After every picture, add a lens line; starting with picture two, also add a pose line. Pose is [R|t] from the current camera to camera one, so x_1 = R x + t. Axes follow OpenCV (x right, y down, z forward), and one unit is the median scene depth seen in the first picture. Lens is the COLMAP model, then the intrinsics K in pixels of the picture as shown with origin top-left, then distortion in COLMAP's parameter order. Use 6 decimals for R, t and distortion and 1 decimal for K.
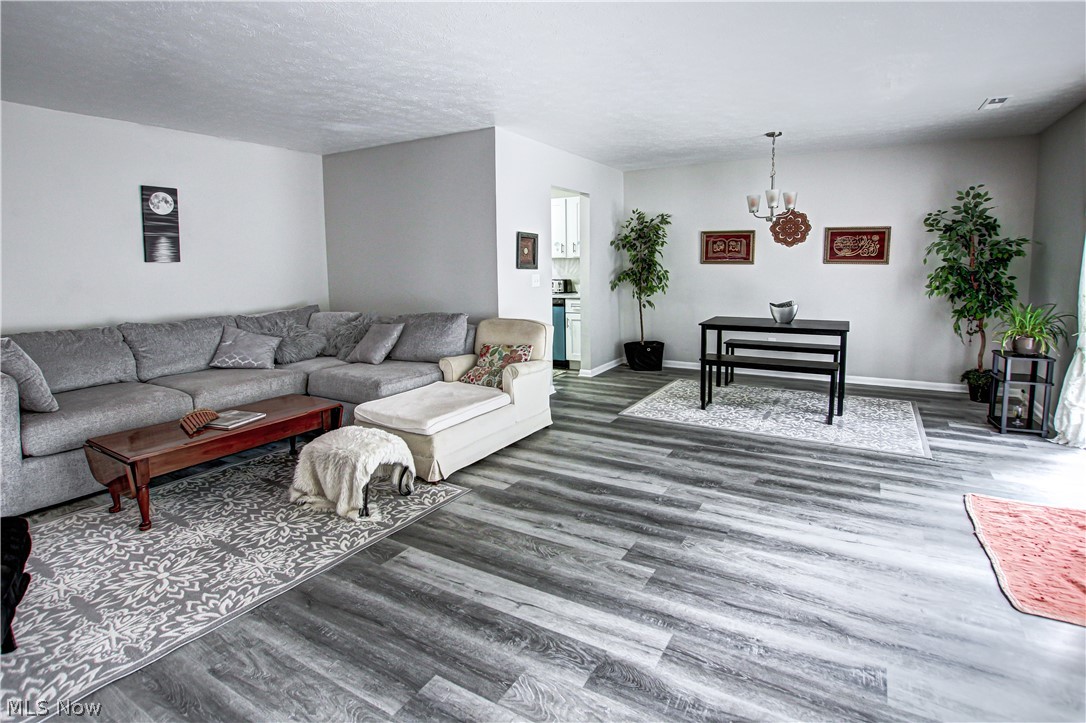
lens RADIAL K [[543.1, 0, 548.5], [0, 543.1, 333.2], [0, 0, 1]] dist [-0.044134, 0.016290]
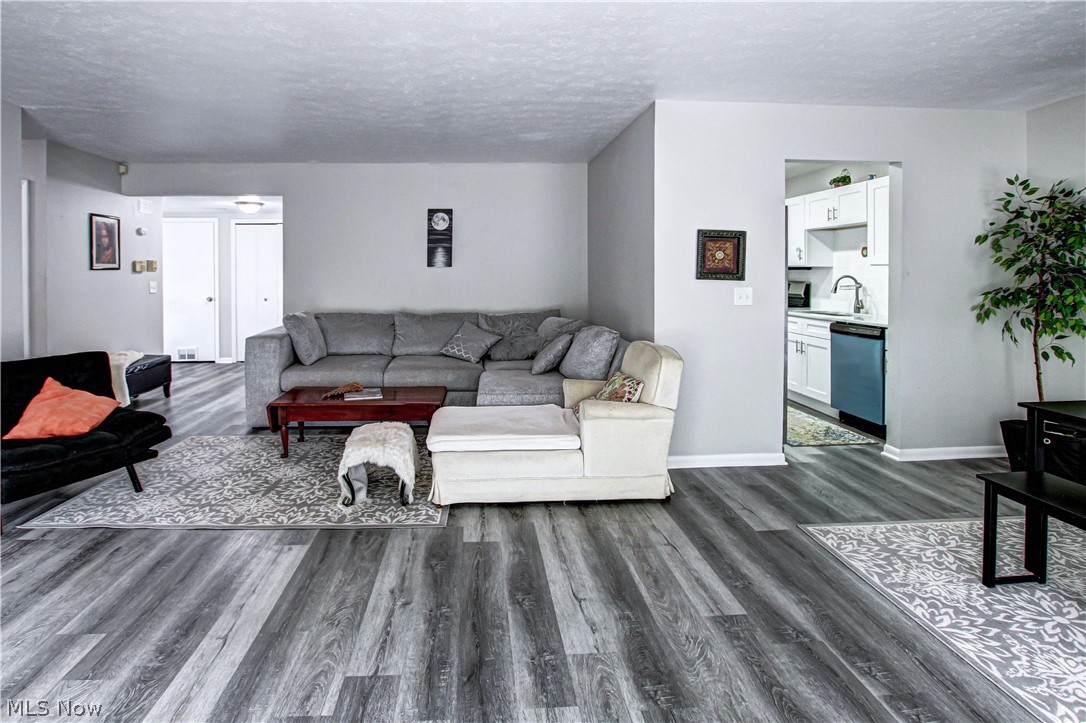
lens RADIAL K [[555.9, 0, 499.2], [0, 555.9, 291.7], [0, 0, 1]] dist [-0.026650, -0.000624]
pose [[0.551247, 0.040870, -0.833340, 0.544653], [-0.113925, 0.993132, -0.026654, -0.064527], [0.826527, 0.109631, 0.552117, 0.455805]]
